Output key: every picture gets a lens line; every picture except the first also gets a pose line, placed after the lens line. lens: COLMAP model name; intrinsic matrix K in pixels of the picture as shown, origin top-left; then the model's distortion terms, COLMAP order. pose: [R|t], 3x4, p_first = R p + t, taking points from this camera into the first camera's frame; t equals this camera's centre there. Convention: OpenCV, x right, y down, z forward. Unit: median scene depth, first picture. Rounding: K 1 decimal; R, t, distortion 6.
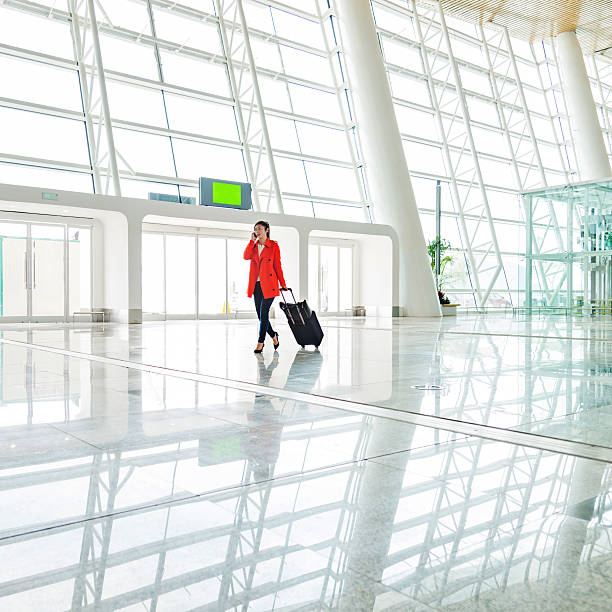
lens RADIAL K [[612.6, 0, 259.3], [0, 612.6, 317.7], [0, 0, 1]] dist [0.009885, 0.000000]
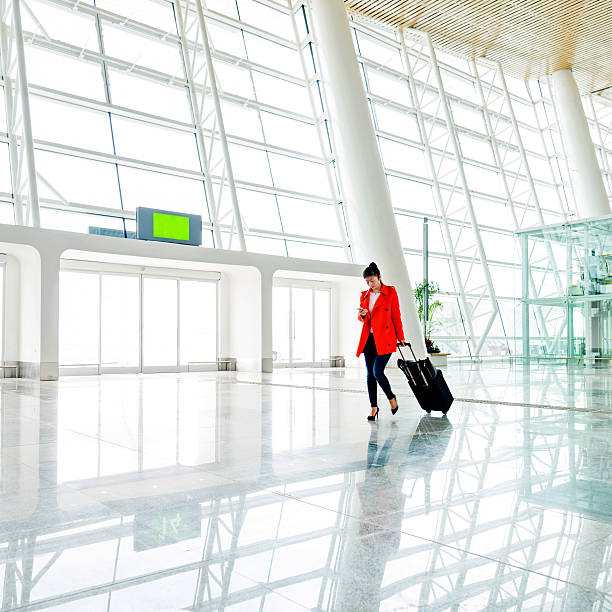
lens RADIAL K [[598.2, 0, 285.1], [0, 598.2, 337.2], [0, 0, 1]] dist [0.009029, 0.000000]
pose [[0.999805, 0.000668, 0.019755, 0.063486], [0.000145, 0.999155, -0.041107, -0.009339], [-0.019766, 0.041102, 0.998959, 0.116859]]
